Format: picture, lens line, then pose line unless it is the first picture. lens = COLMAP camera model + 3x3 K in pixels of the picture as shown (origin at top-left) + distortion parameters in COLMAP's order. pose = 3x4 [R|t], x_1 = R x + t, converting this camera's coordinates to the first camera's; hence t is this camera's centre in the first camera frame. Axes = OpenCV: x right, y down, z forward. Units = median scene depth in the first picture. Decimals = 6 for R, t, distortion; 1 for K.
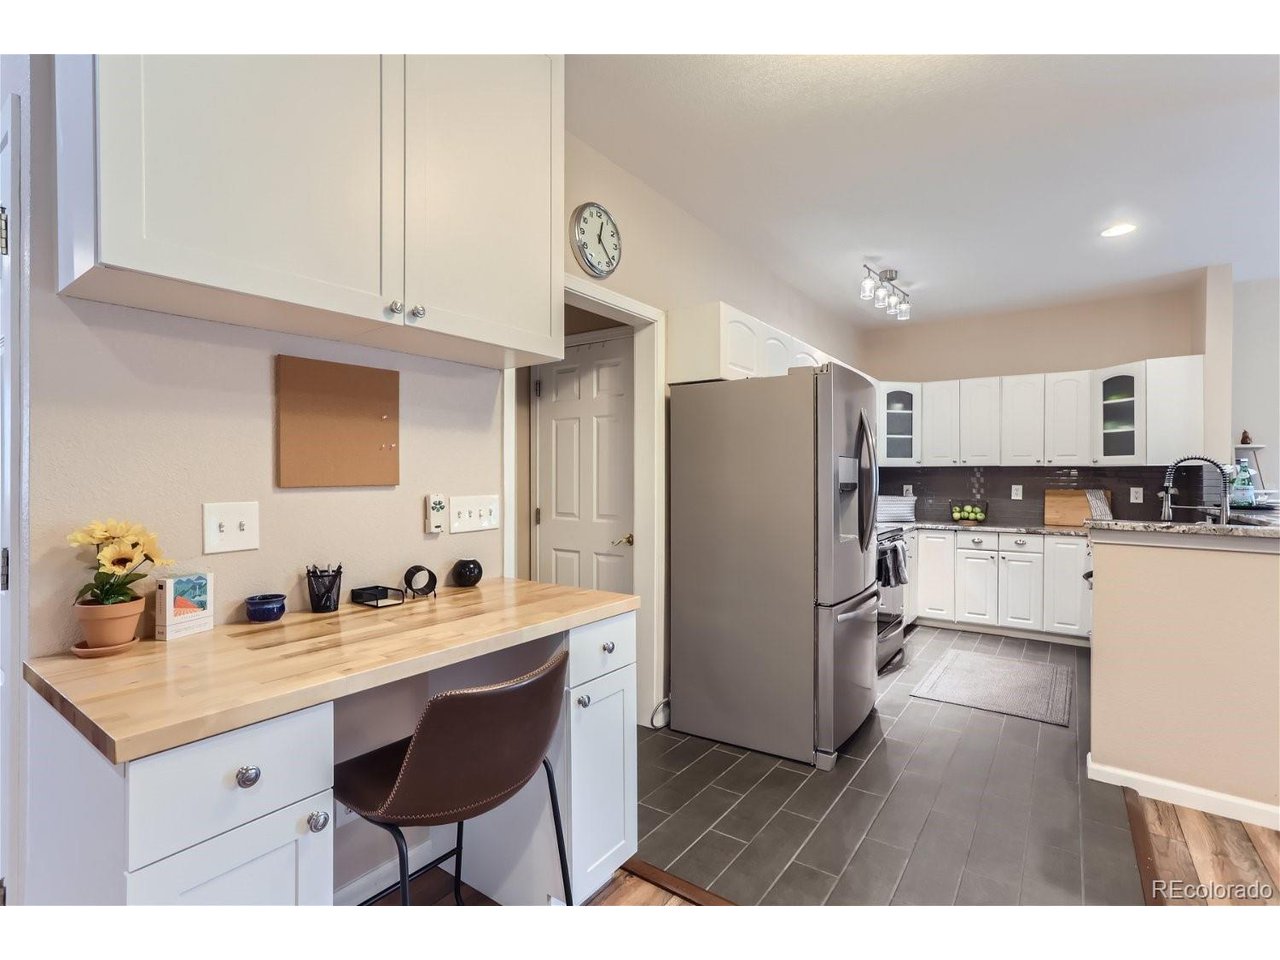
lens RADIAL K [[609.1, 0, 645.7], [0, 609.1, 474.8], [0, 0, 1]] dist [-0.014666, 0.014973]
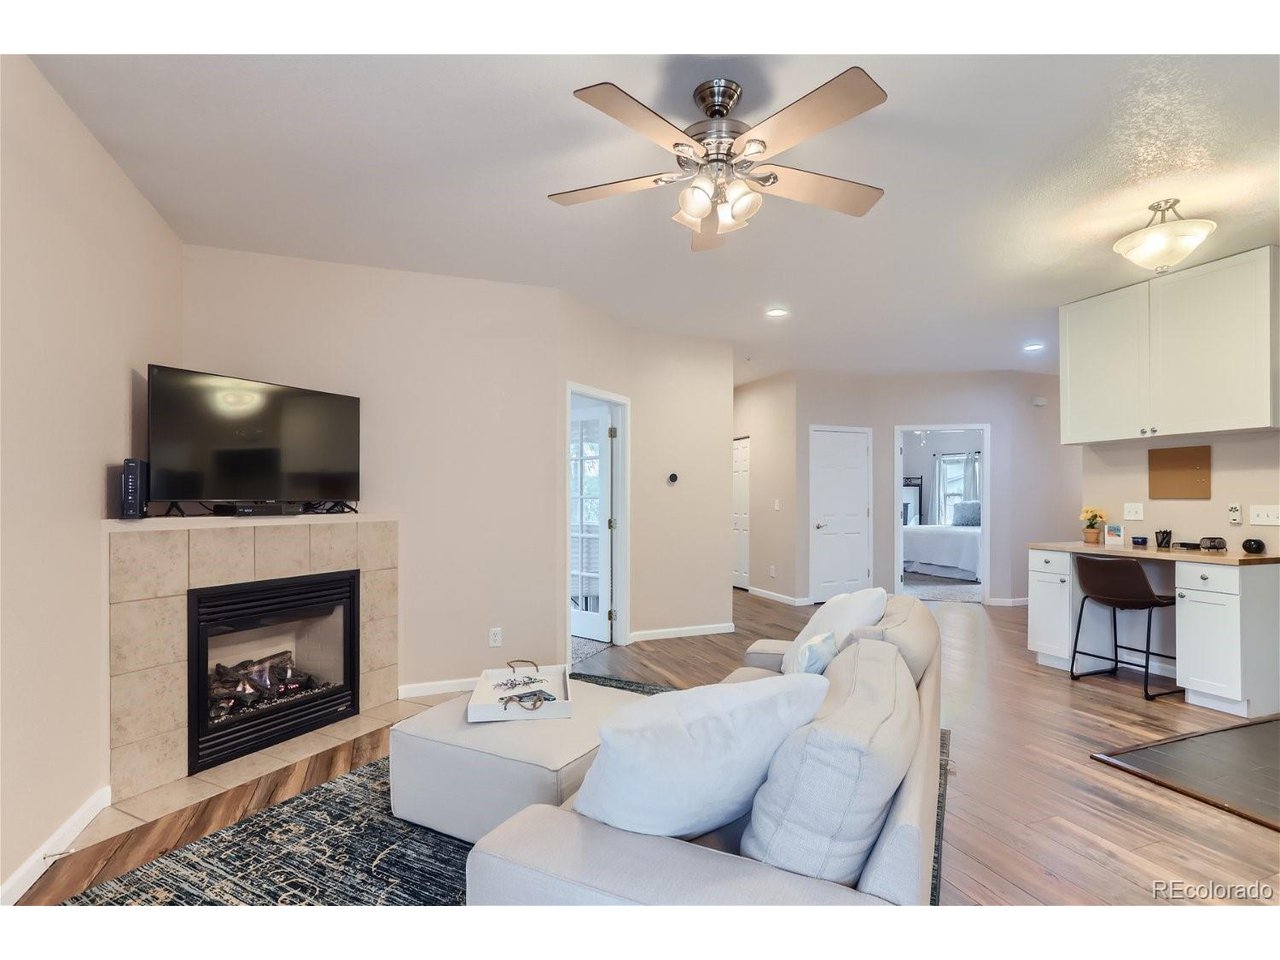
lens RADIAL K [[620.2, 0, 638.7], [0, 620.2, 483.3], [0, 0, 1]] dist [-0.015927, 0.000491]
pose [[-0.546916, -0.019443, -0.836961, 0.996676], [-0.002596, 0.999765, -0.021529, 0.006046], [0.837183, -0.009601, -0.546838, 0.201284]]
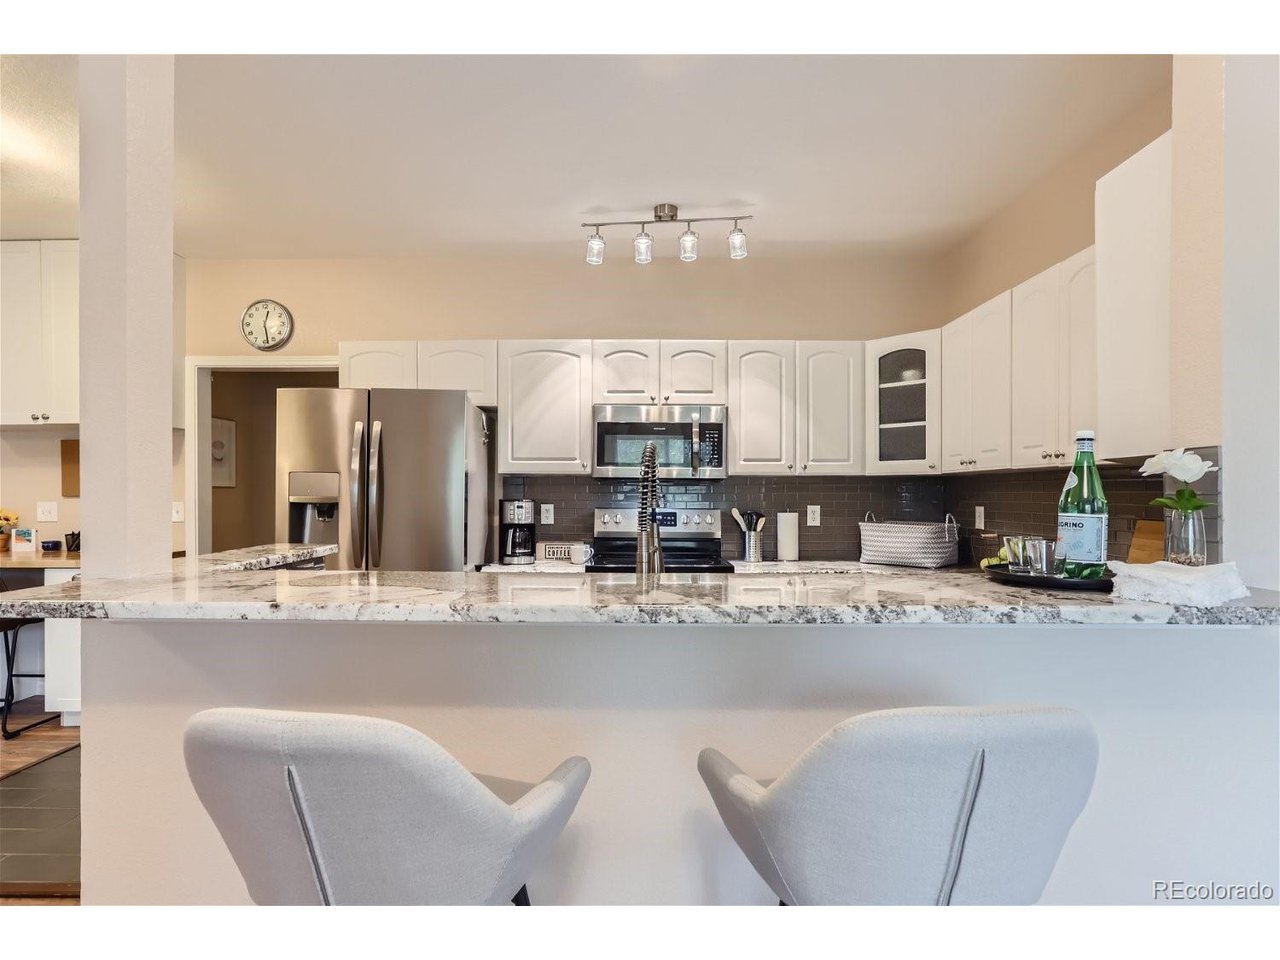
lens RADIAL K [[631.1, 0, 644.9], [0, 631.1, 486.1], [0, 0, 1]] dist [-0.011215, 0.000508]
pose [[0.567084, -0.011006, -0.823587, 0.910496], [0.002572, 0.999930, -0.011592, 0.005196], [0.823656, 0.004456, 0.567072, 0.504356]]
